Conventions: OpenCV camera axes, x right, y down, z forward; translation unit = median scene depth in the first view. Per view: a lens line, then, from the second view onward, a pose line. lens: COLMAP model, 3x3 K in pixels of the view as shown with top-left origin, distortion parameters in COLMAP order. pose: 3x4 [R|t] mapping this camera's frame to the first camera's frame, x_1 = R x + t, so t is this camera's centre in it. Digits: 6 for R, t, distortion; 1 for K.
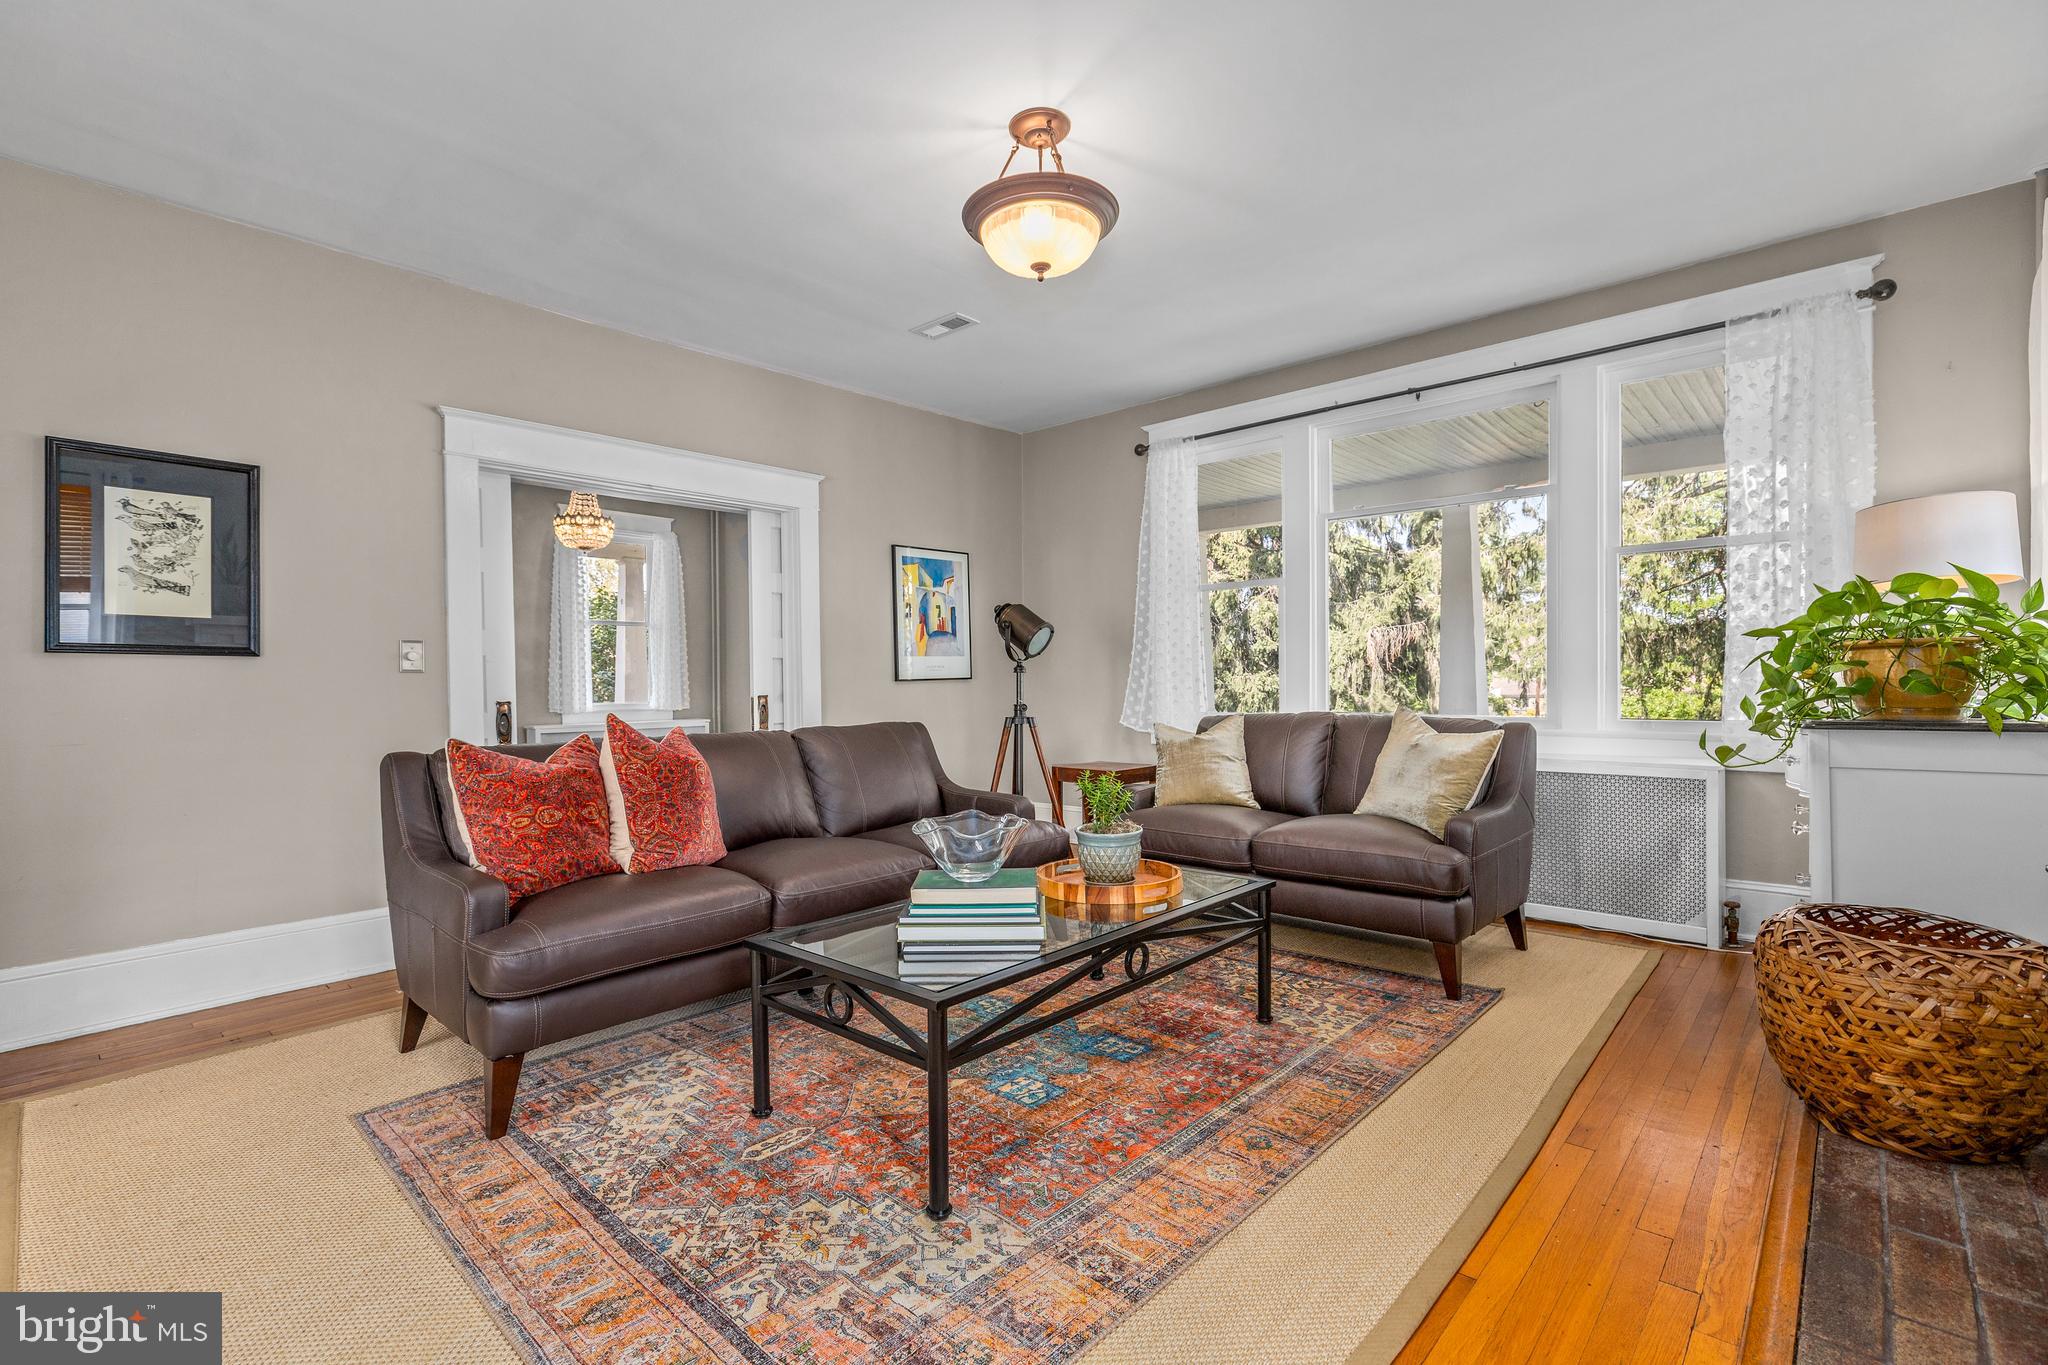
lens RADIAL K [[929.7, 0, 1019.1], [0, 929.7, 681.5], [0, 0, 1]] dist [0.004501, -0.001583]
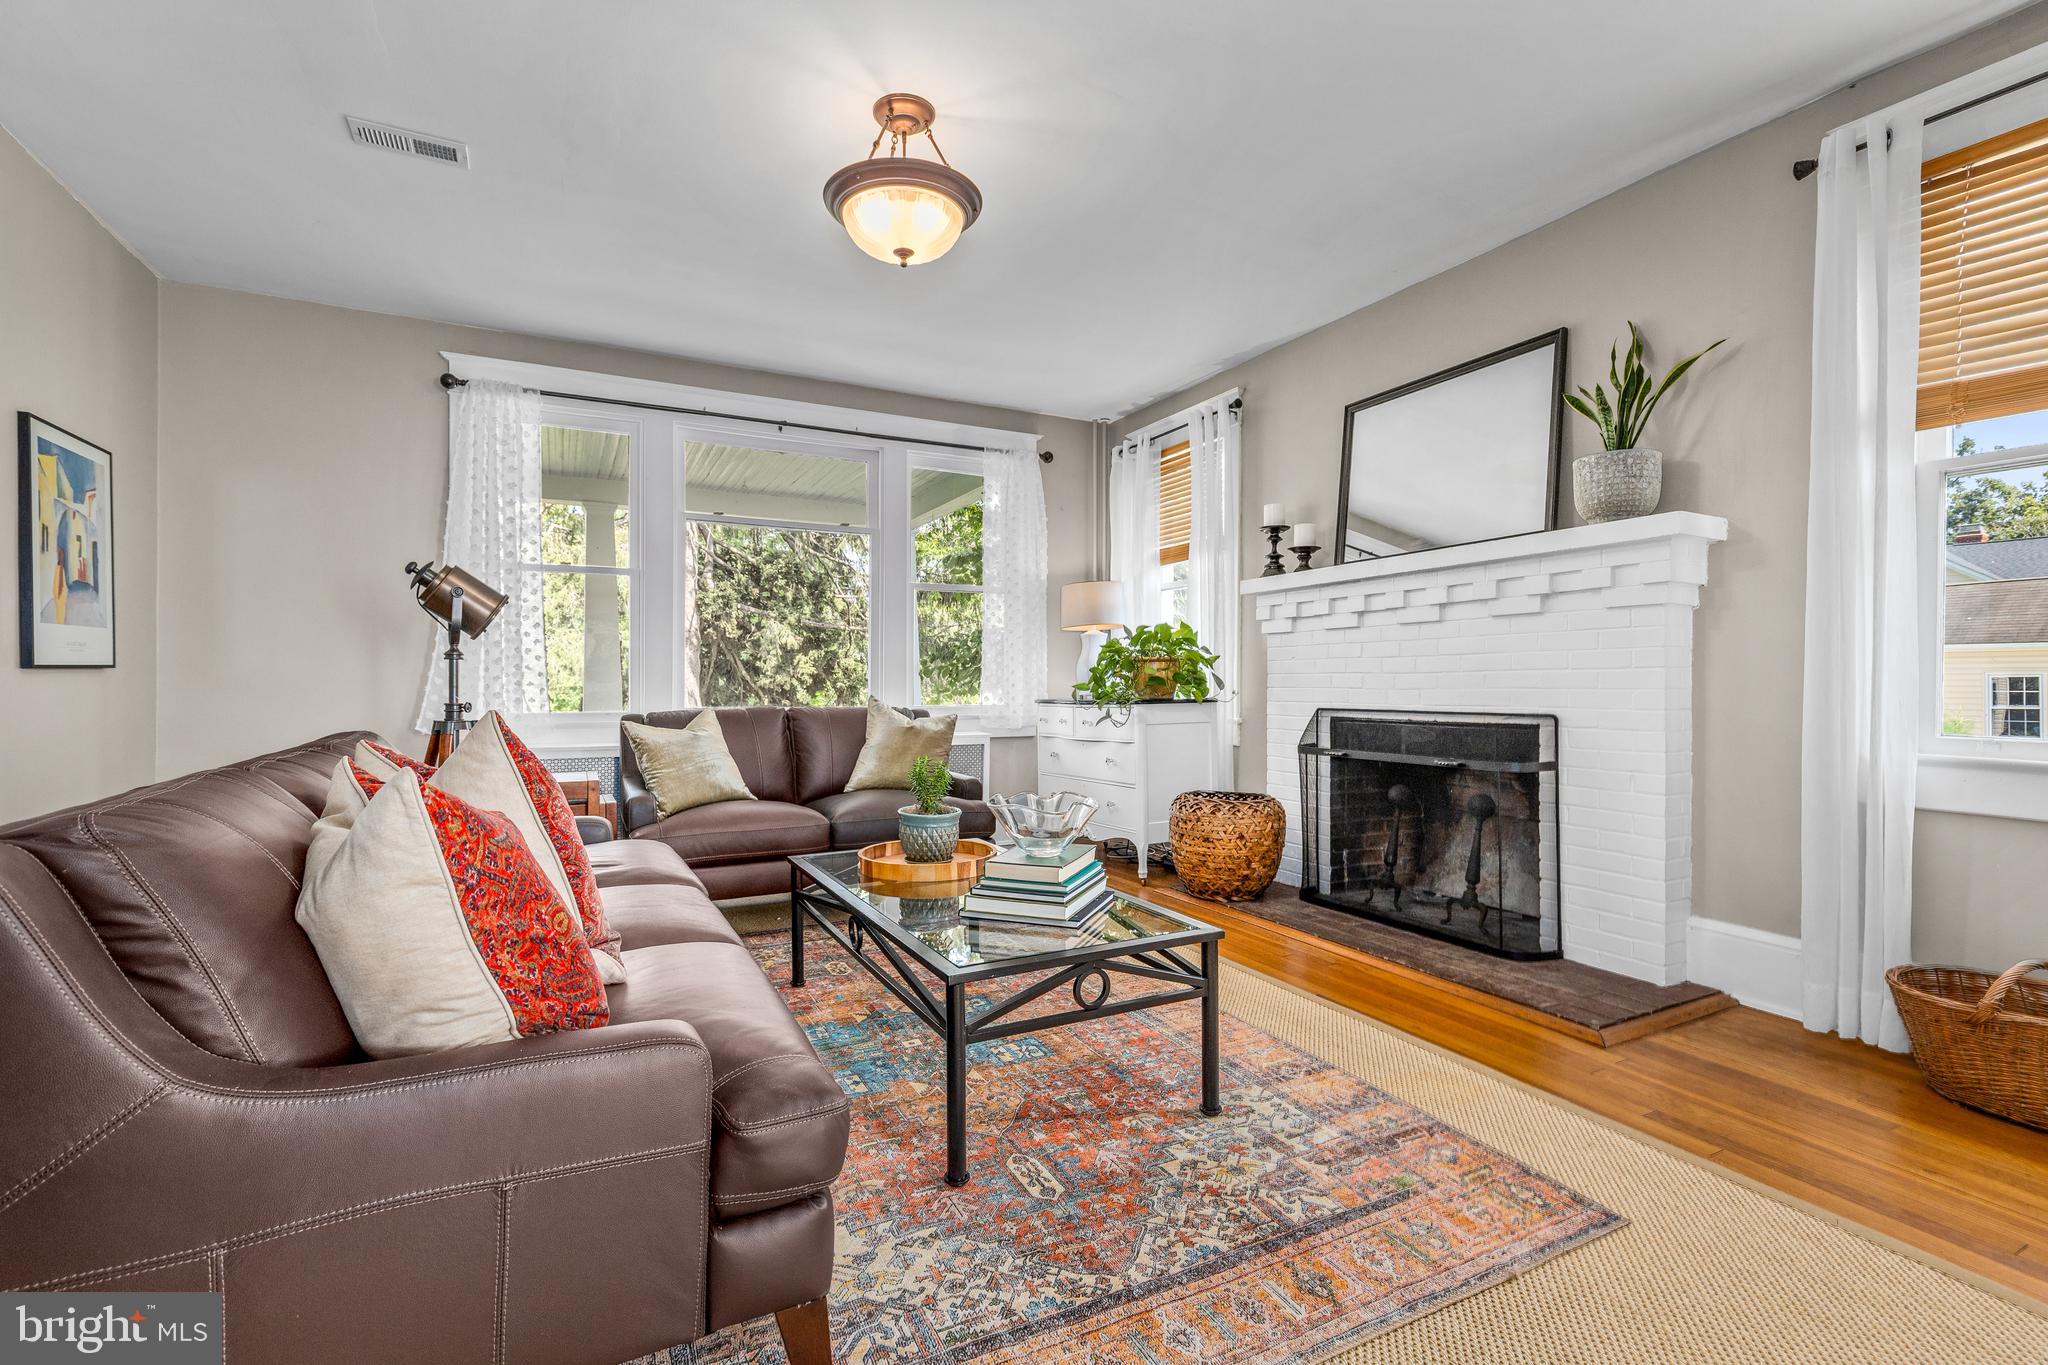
lens RADIAL K [[929.7, 0, 1011.3], [0, 929.7, 680.2], [0, 0, 1]] dist [0.004501, -0.001583]
pose [[0.340282, 0.010744, 0.940262, -1.136536], [-0.002716, 0.999942, -0.010443, 0.027292], [-0.940320, 0.001000, 0.340291, 0.727903]]
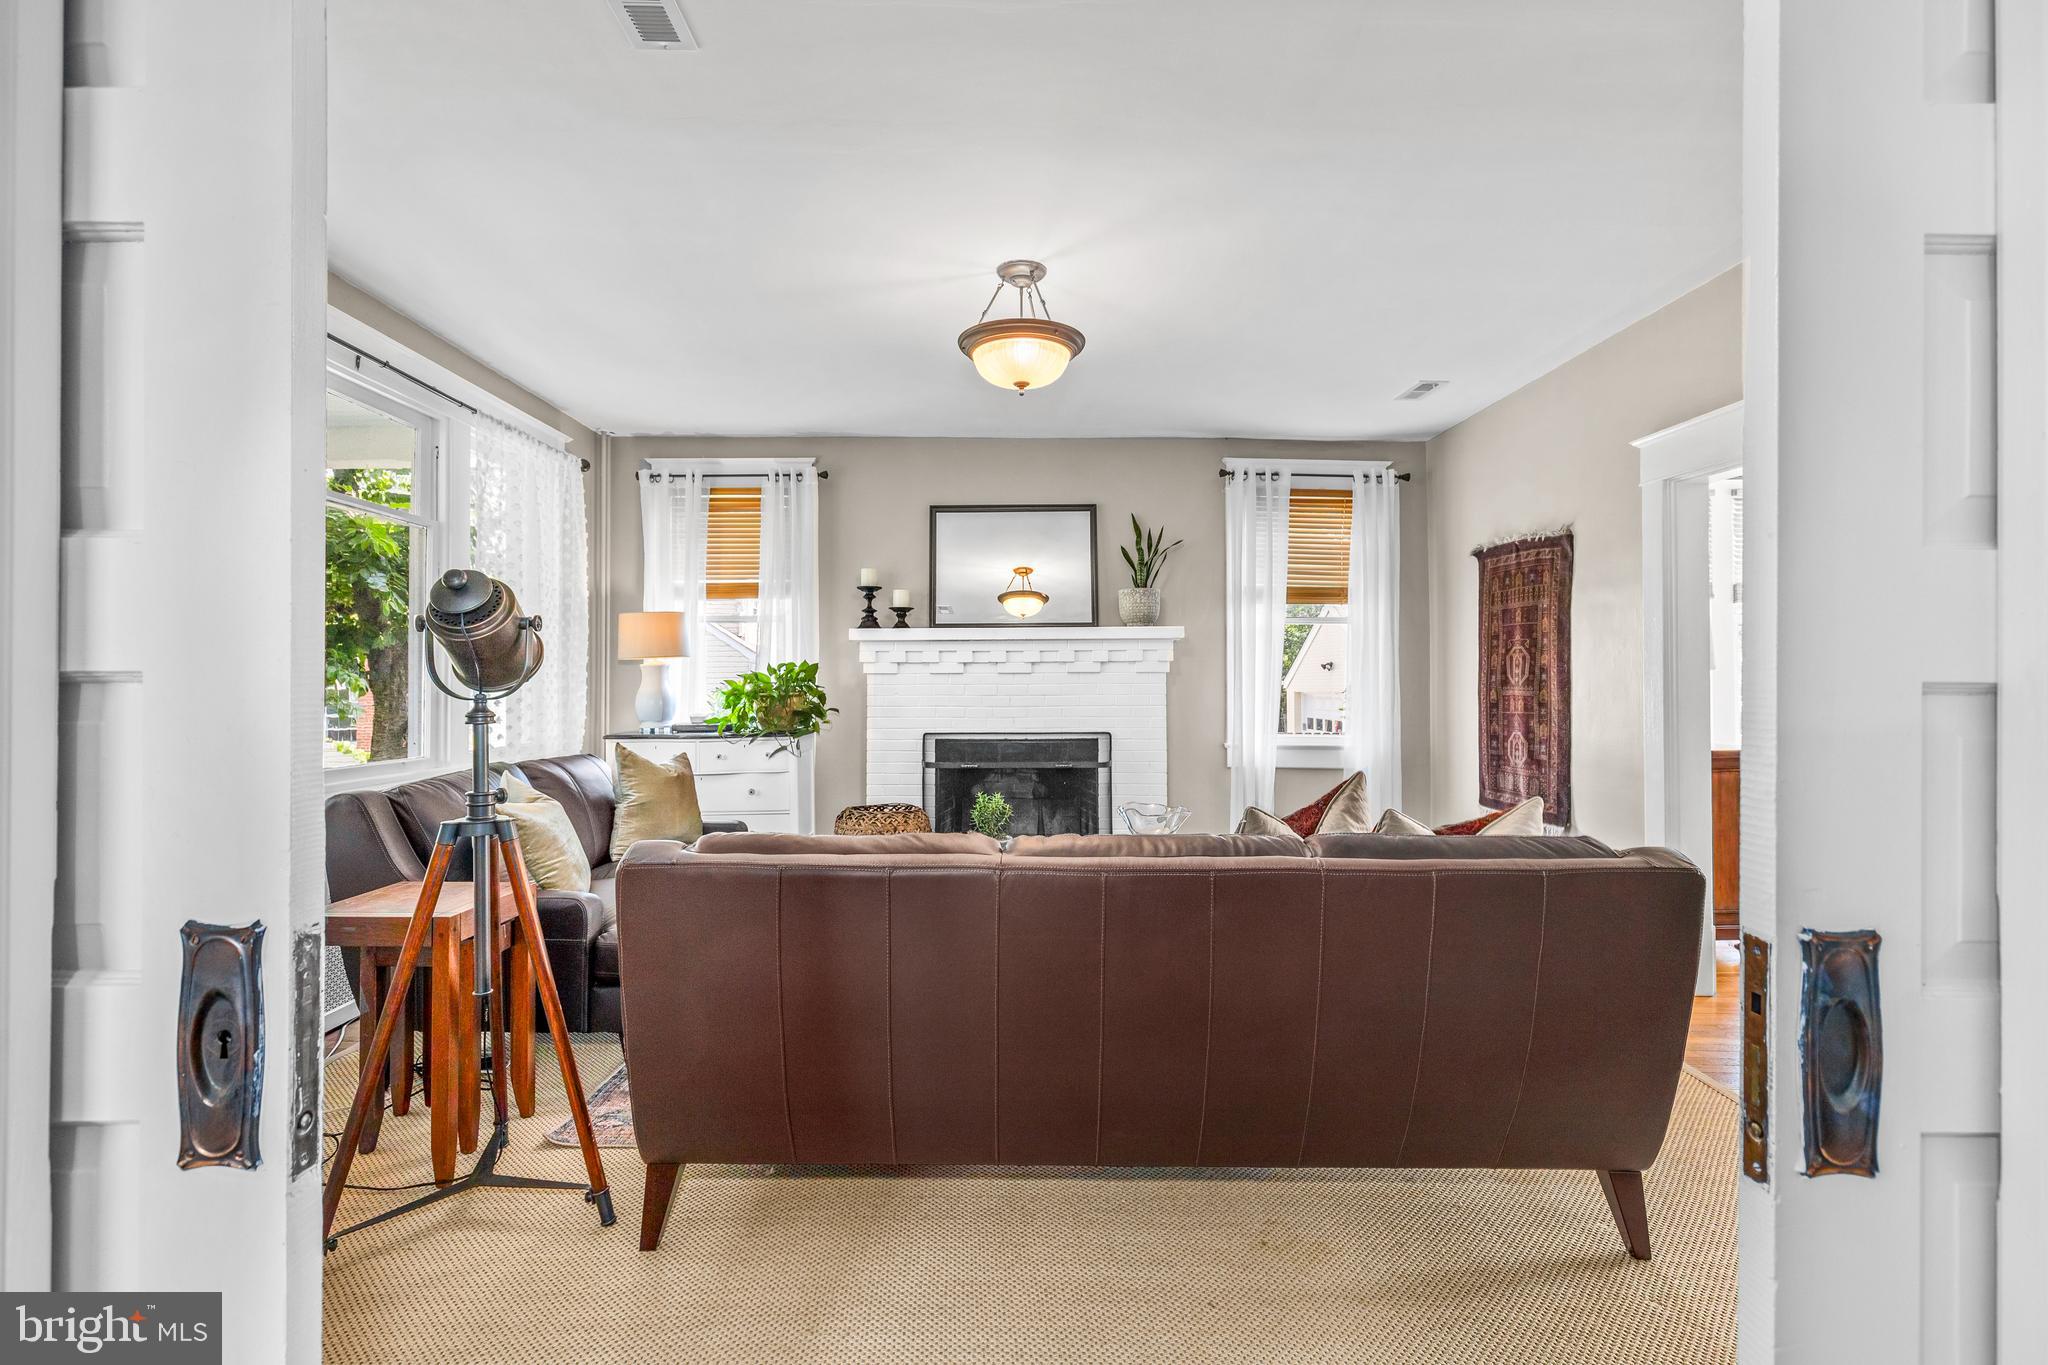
lens RADIAL K [[929.7, 0, 987.0], [0, 929.7, 675.8], [0, 0, 1]] dist [0.004501, -0.001583]
pose [[-0.673874, 0.014157, 0.738710, -1.095972], [0.004630, 0.999878, -0.014939, -0.054190], [-0.738832, -0.006646, -0.673857, 2.377630]]
